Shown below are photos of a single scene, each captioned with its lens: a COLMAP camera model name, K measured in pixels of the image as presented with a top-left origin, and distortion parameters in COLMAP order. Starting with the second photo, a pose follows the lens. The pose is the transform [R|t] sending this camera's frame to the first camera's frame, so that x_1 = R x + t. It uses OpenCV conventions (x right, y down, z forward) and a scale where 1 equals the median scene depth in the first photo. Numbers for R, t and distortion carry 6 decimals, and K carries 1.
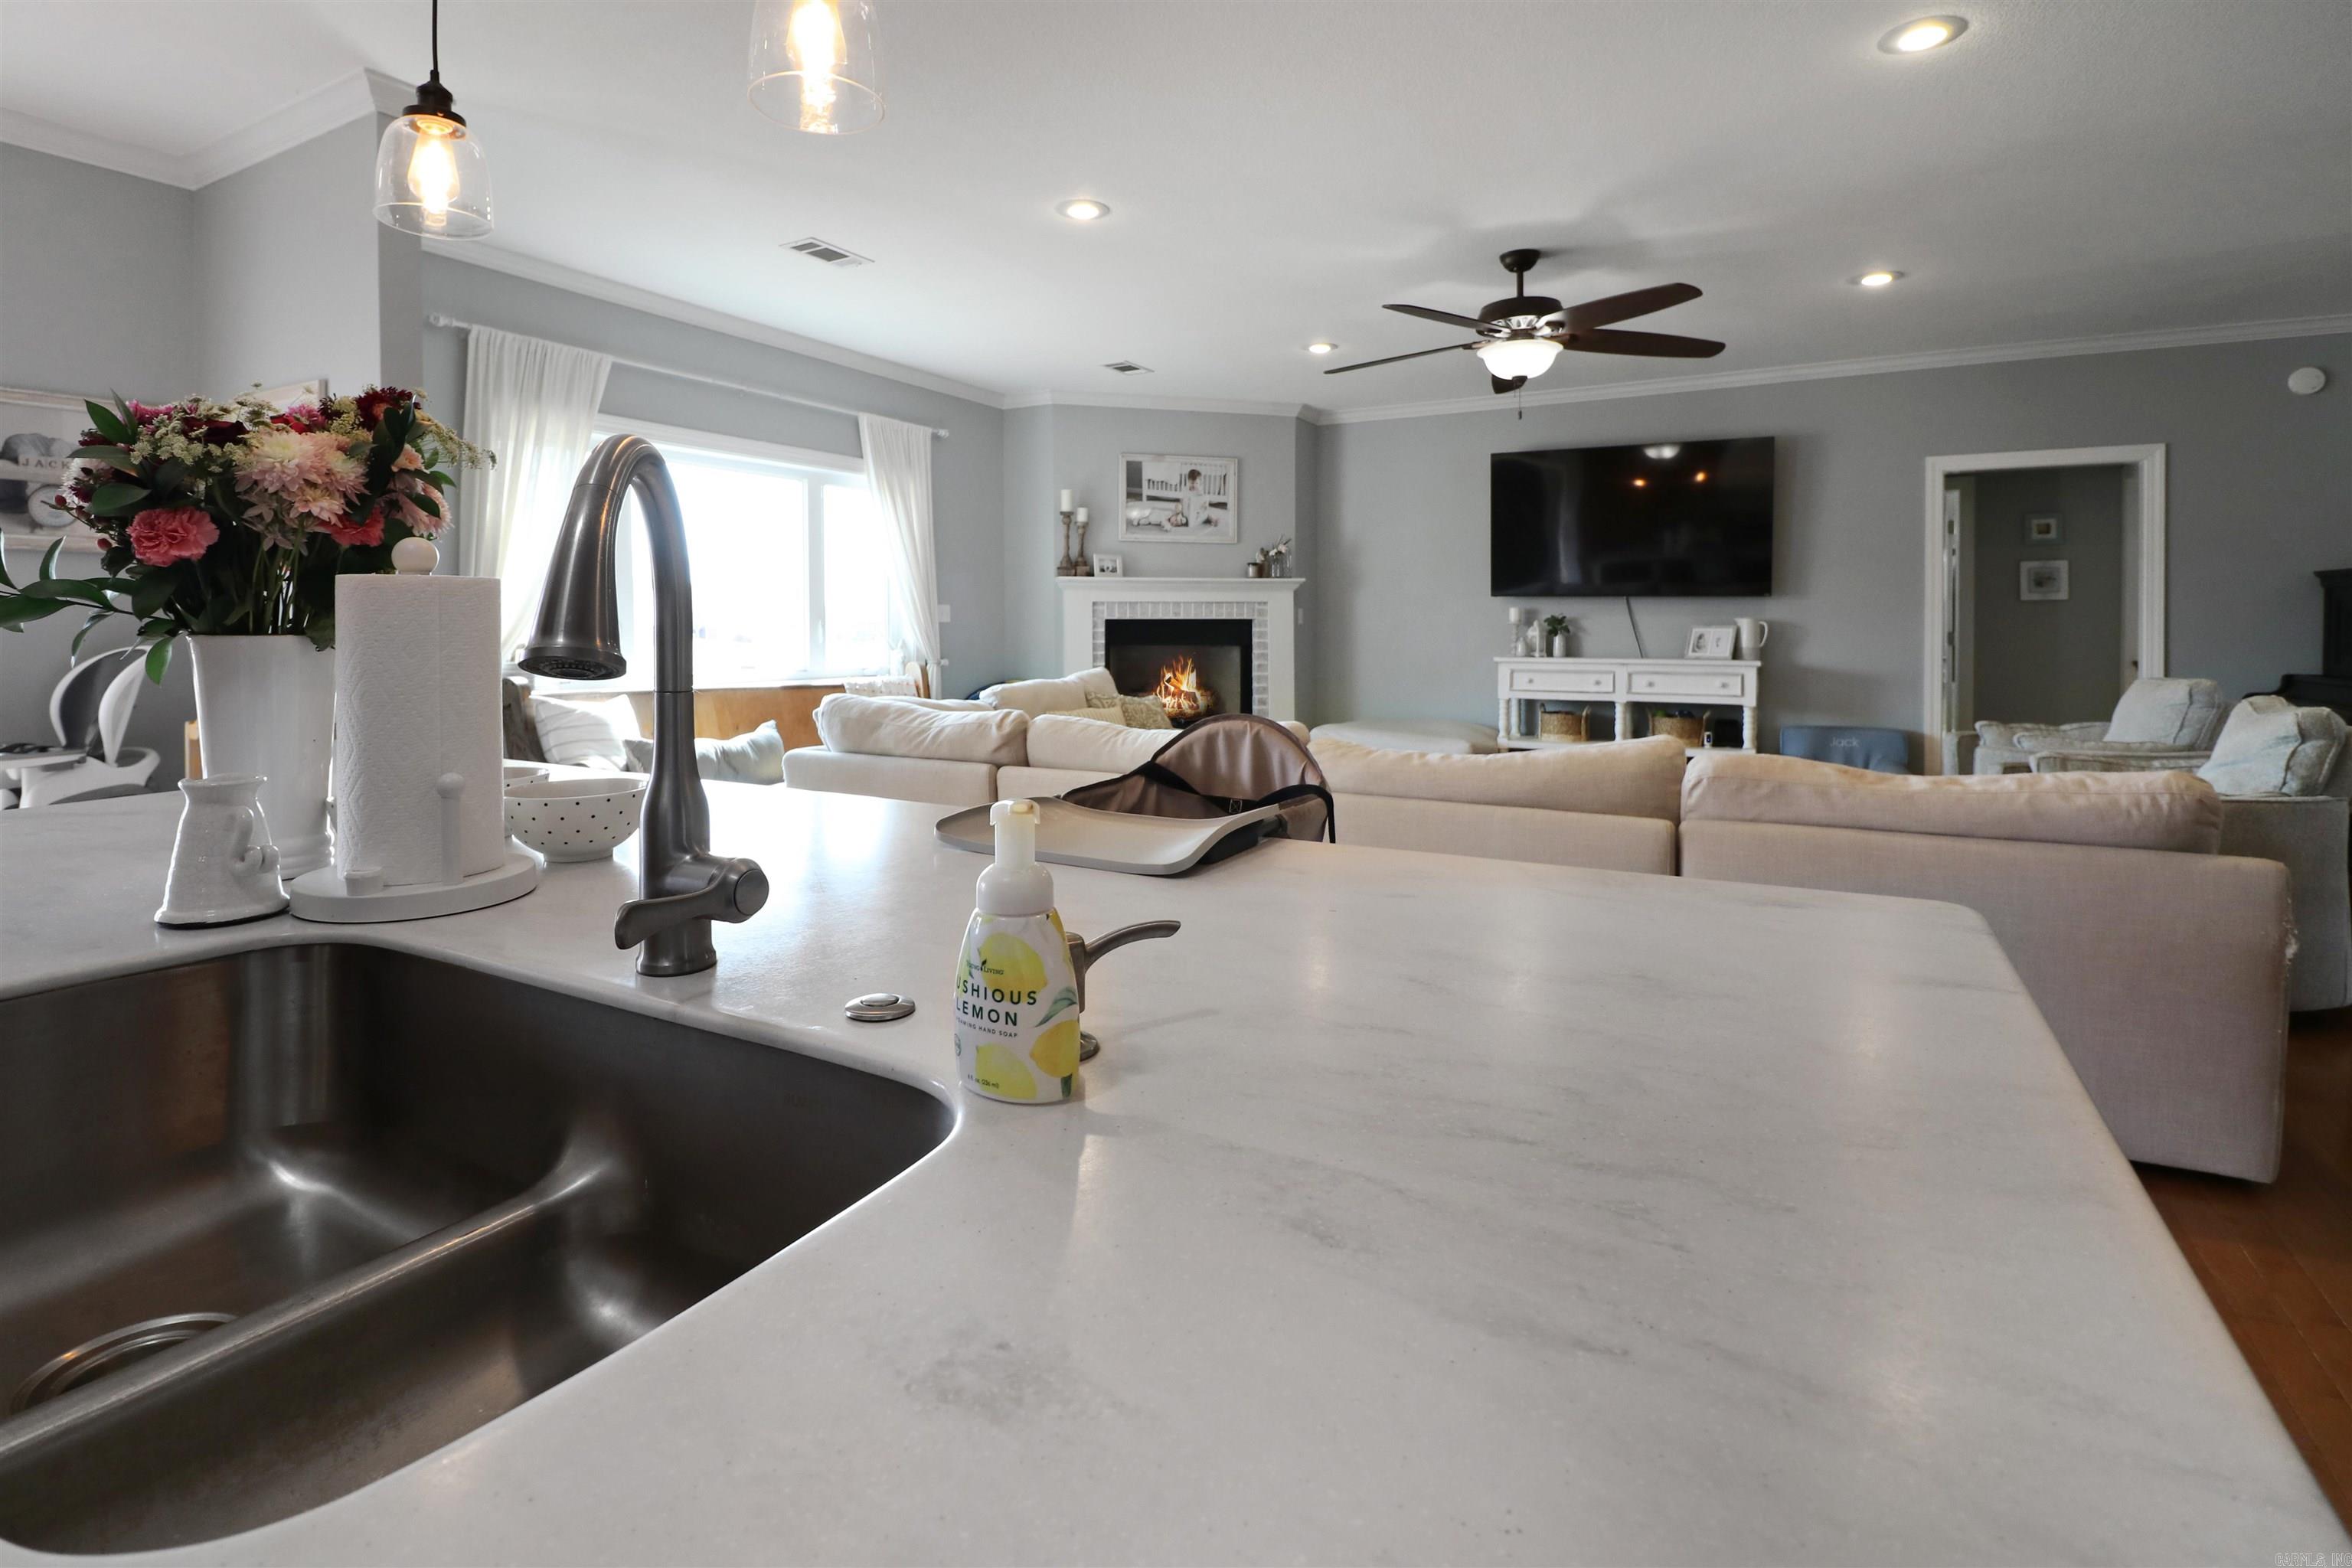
lens RADIAL K [[1139.2, 0, 1178.2], [0, 1139.2, 654.8], [0, 0, 1]] dist [0.002075, -0.015221]
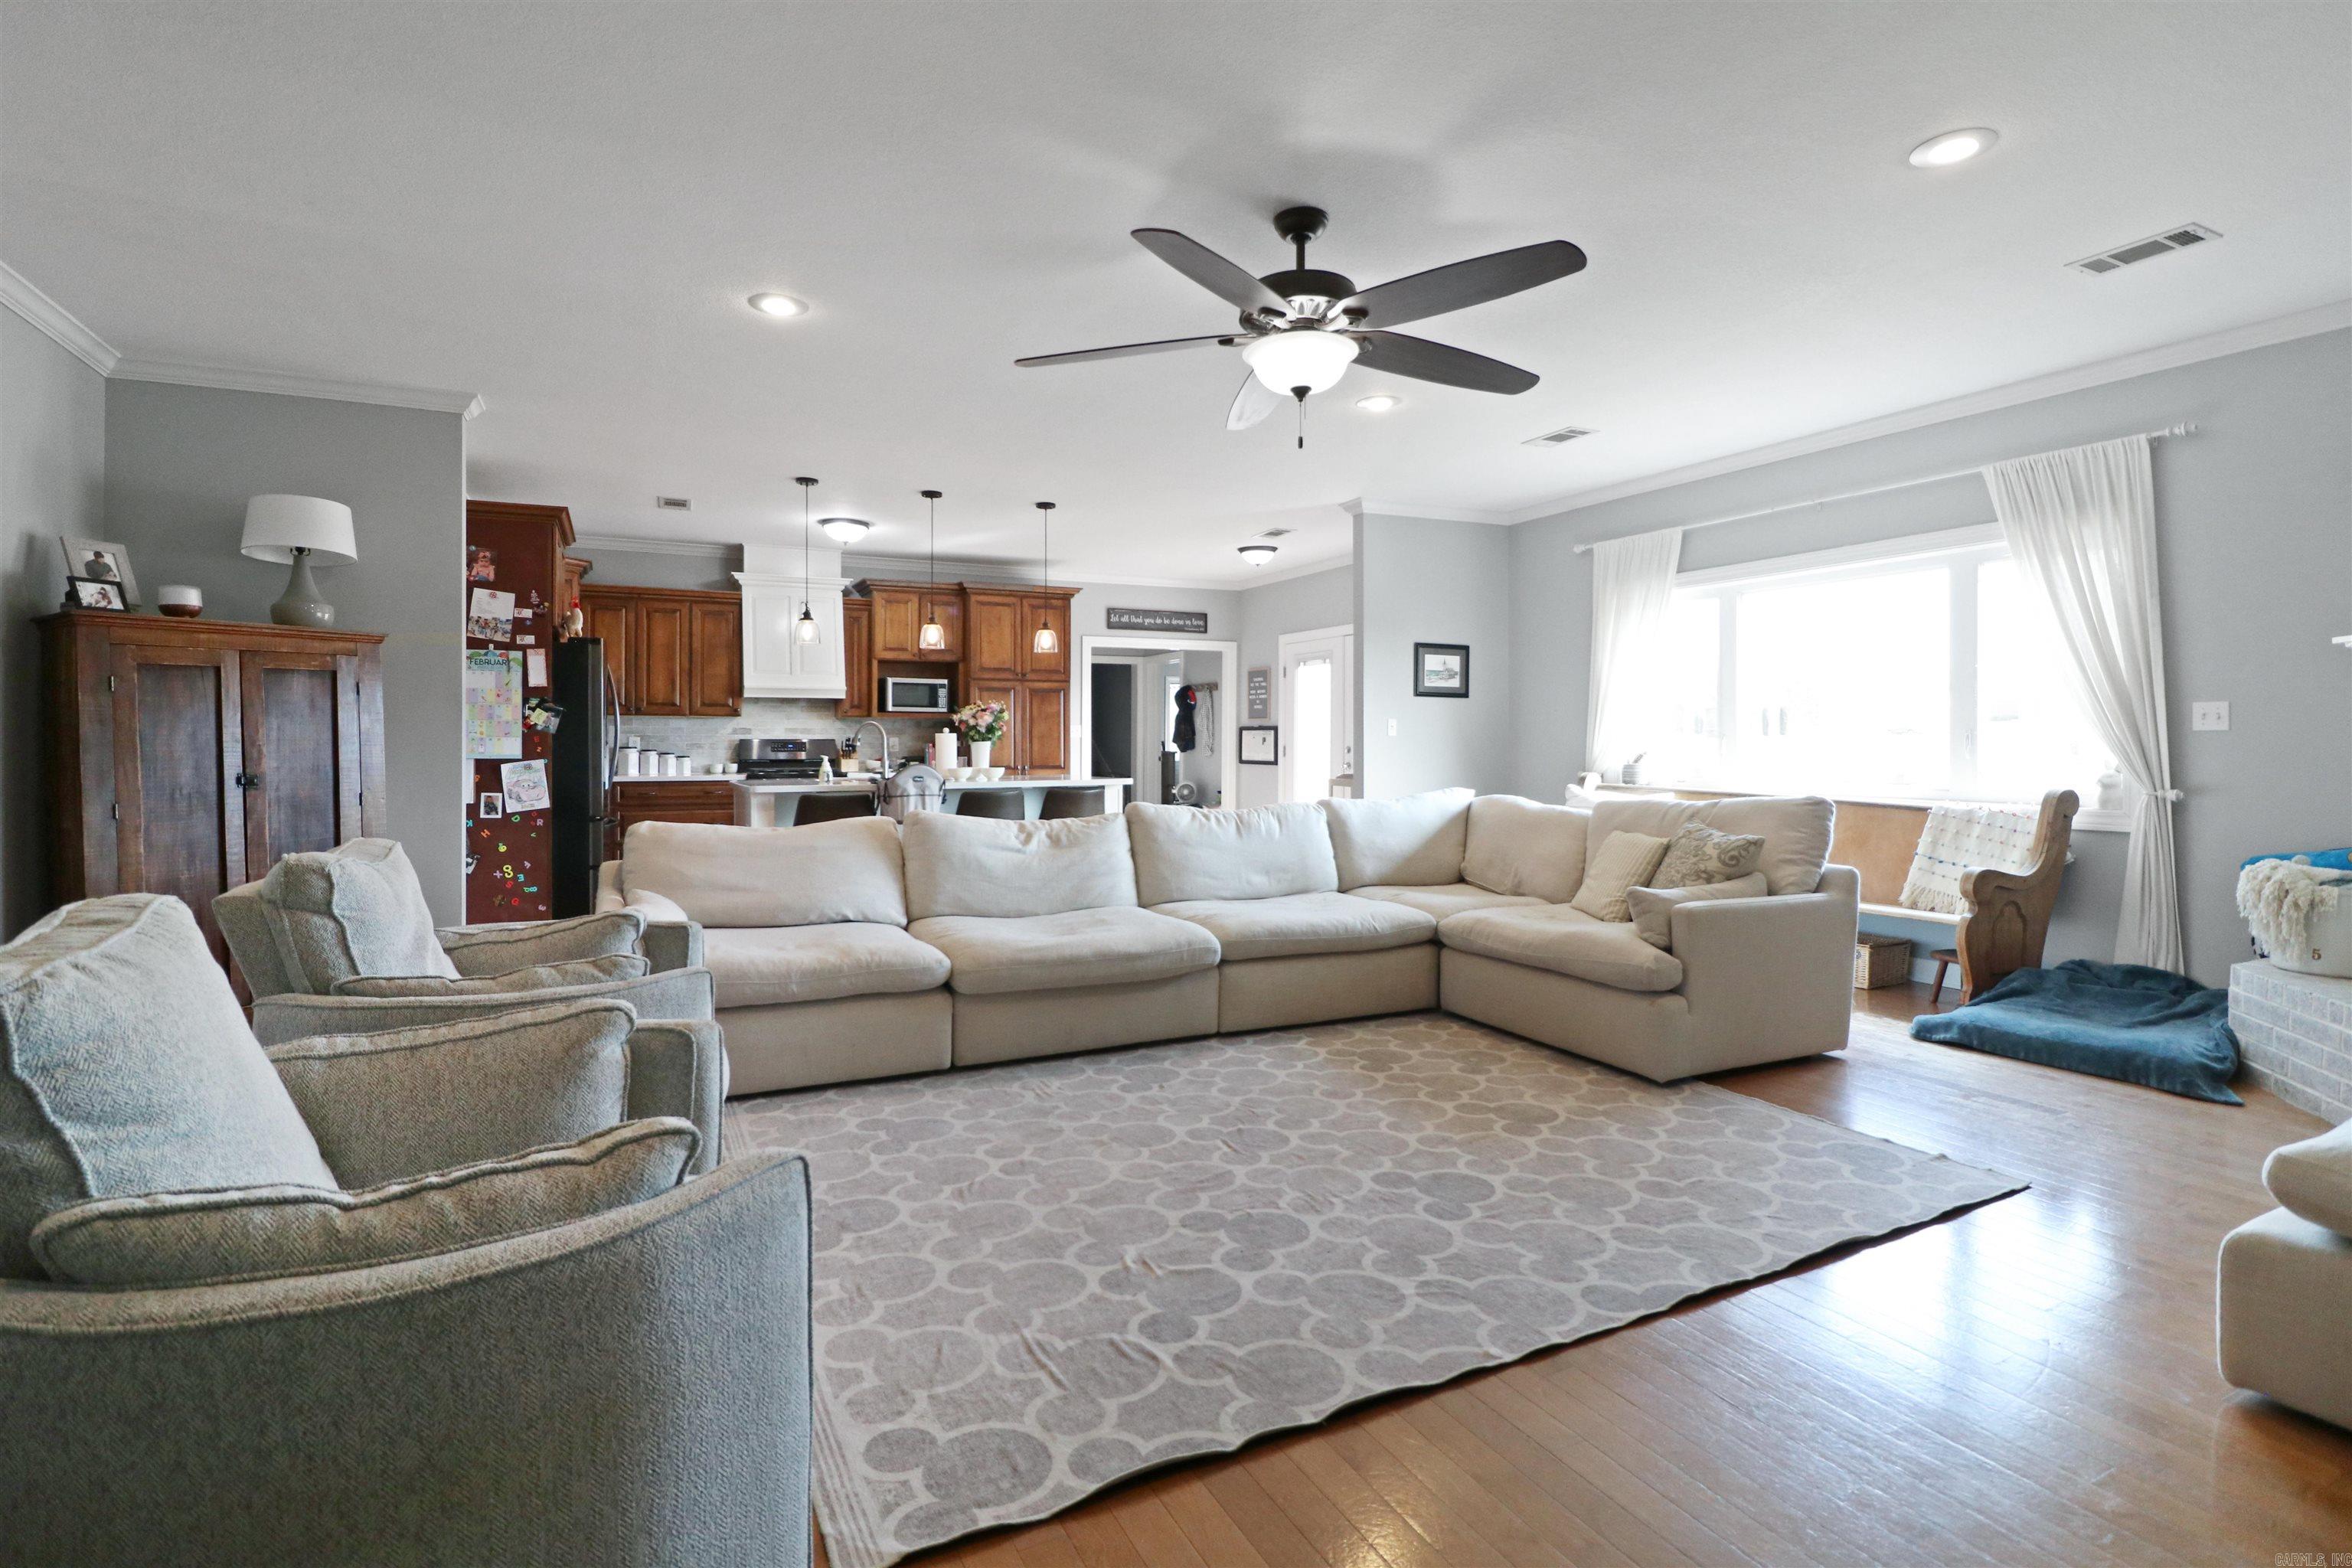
lens RADIAL K [[1113.3, 0, 1139.7], [0, 1113.3, 750.2], [0, 0, 1]] dist [0.021834, -0.011781]
pose [[-0.589610, 0.008685, -0.807642, 0.629371], [-0.019045, 0.999515, 0.024652, -0.023087], [0.807464, 0.029917, -0.589158, 0.911260]]
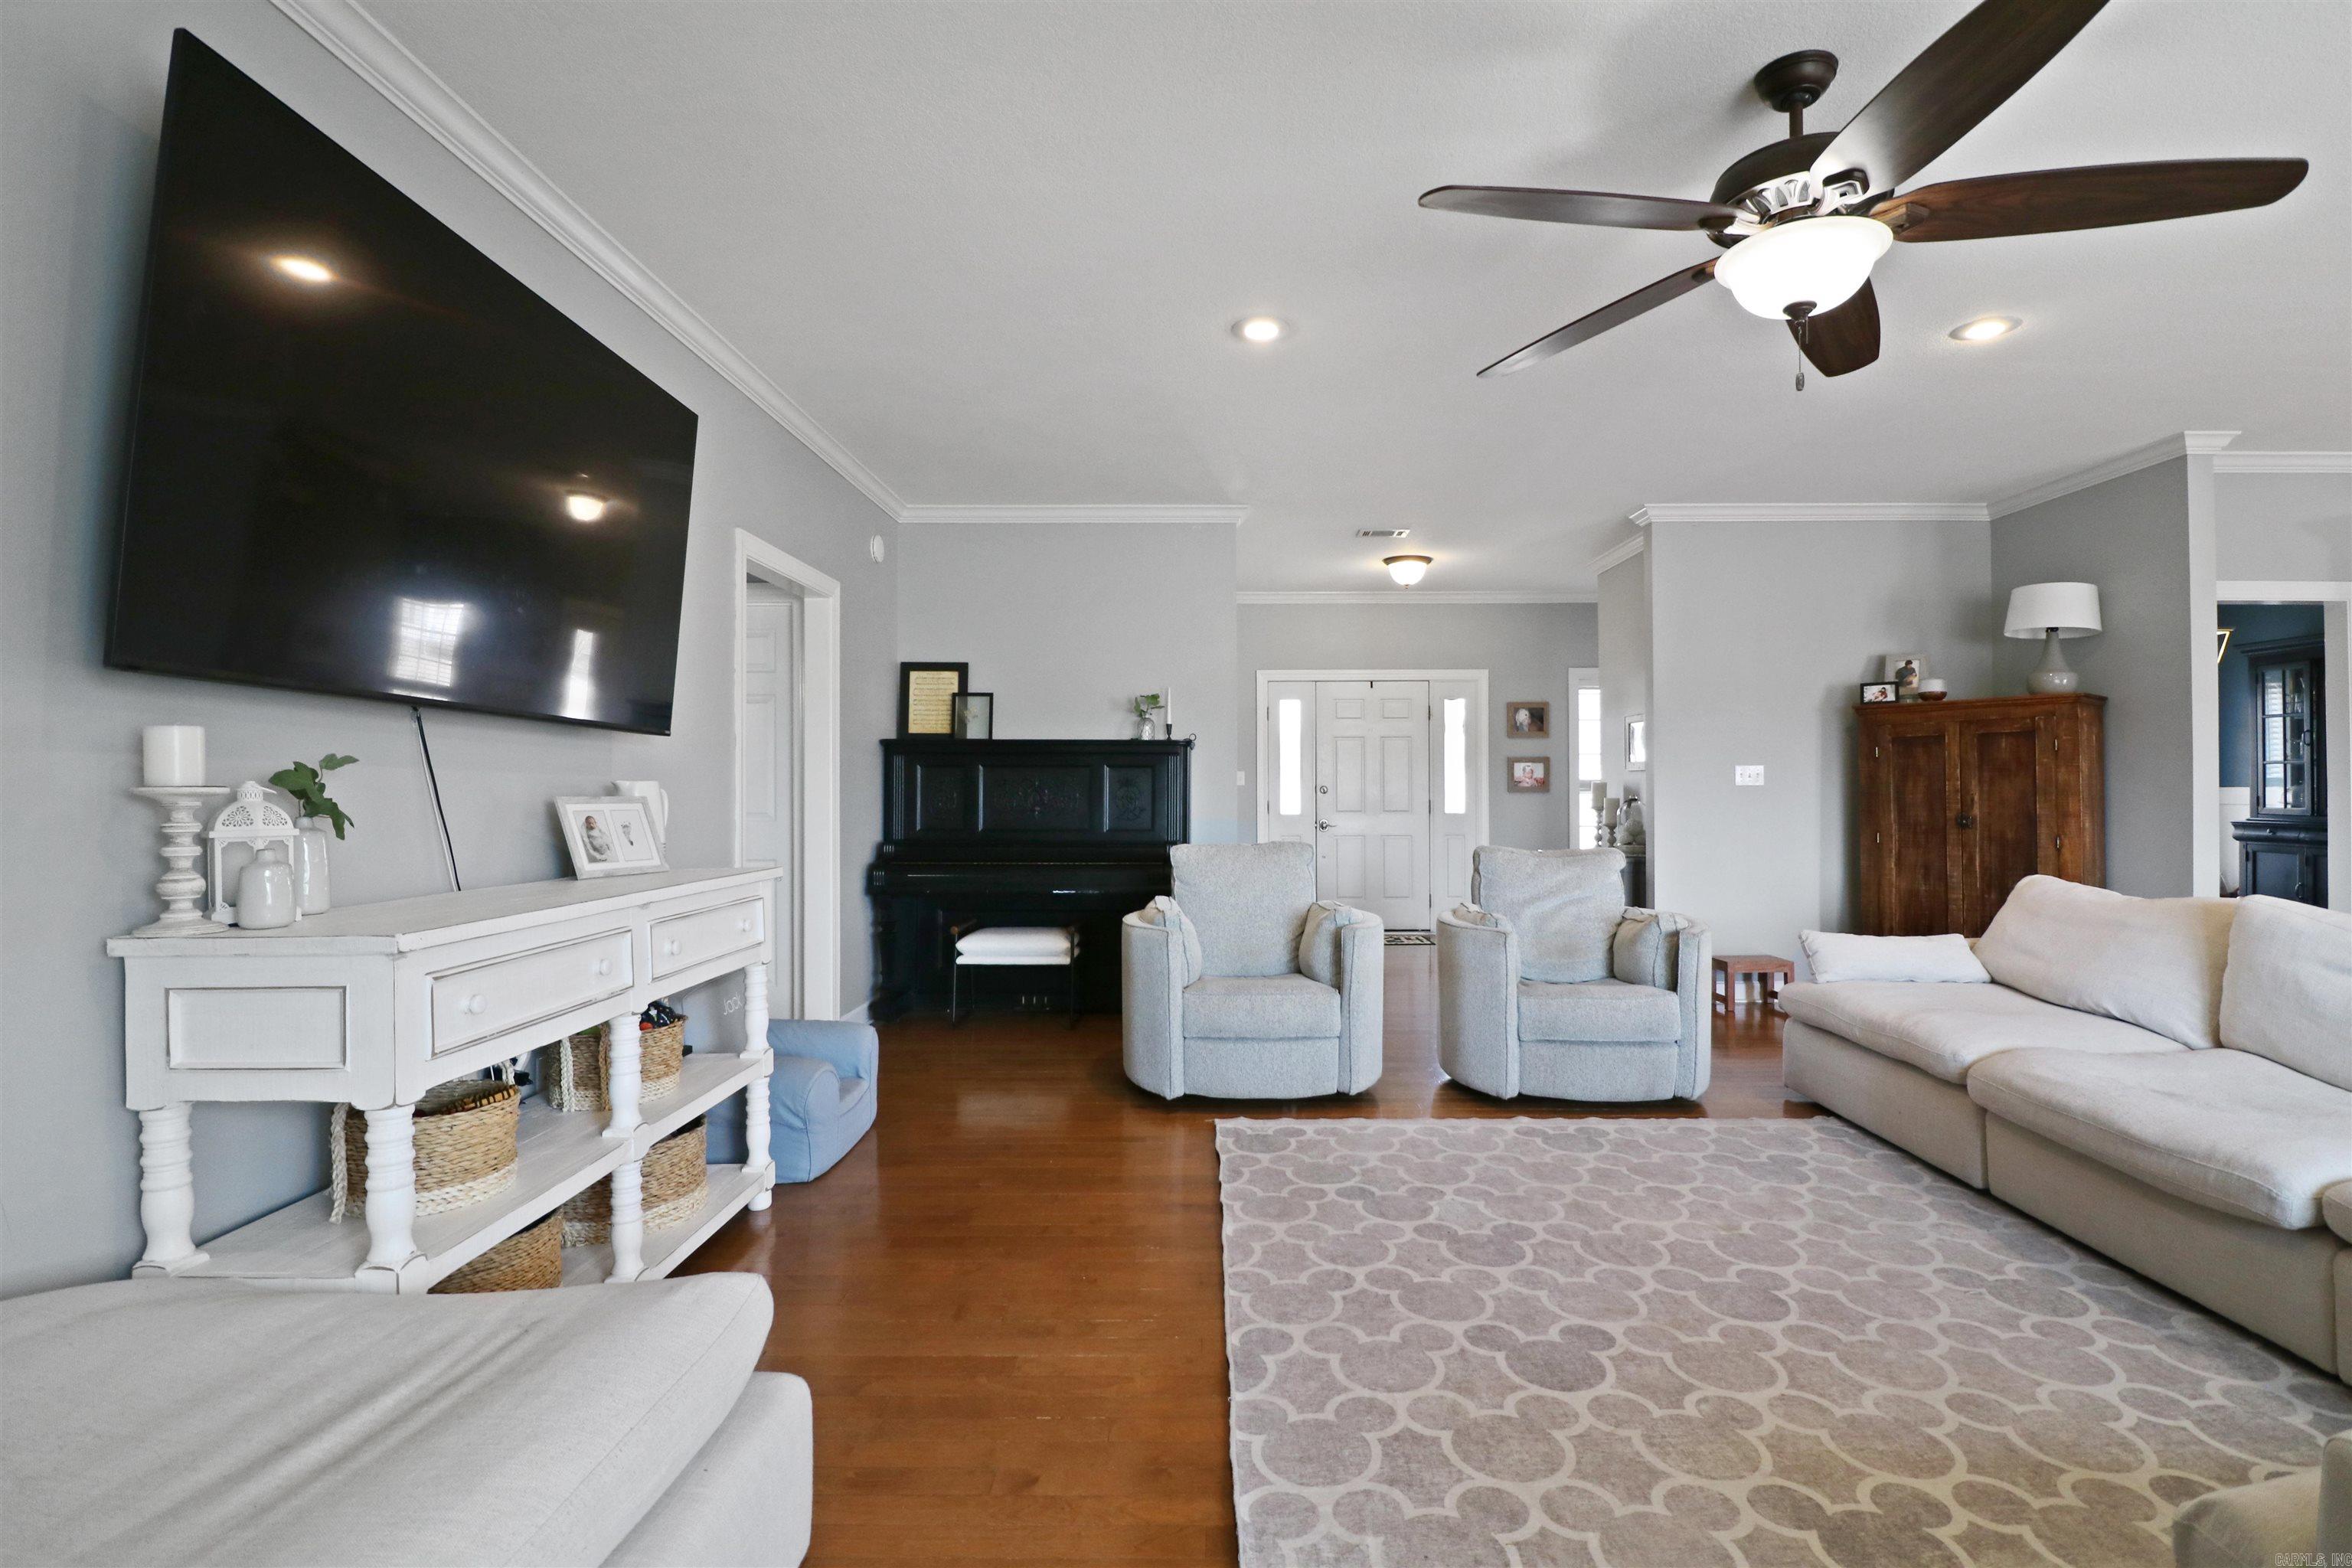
lens RADIAL K [[1113.3, 0, 1213.8], [0, 1113.3, 784.9], [0, 0, 1]] dist [-0.021961, -0.000044]
pose [[-0.468356, 0.004269, 0.883530, -0.003878], [0.026223, 0.999615, 0.009072, -0.029102], [-0.883151, 0.027418, -0.468288, 1.000572]]
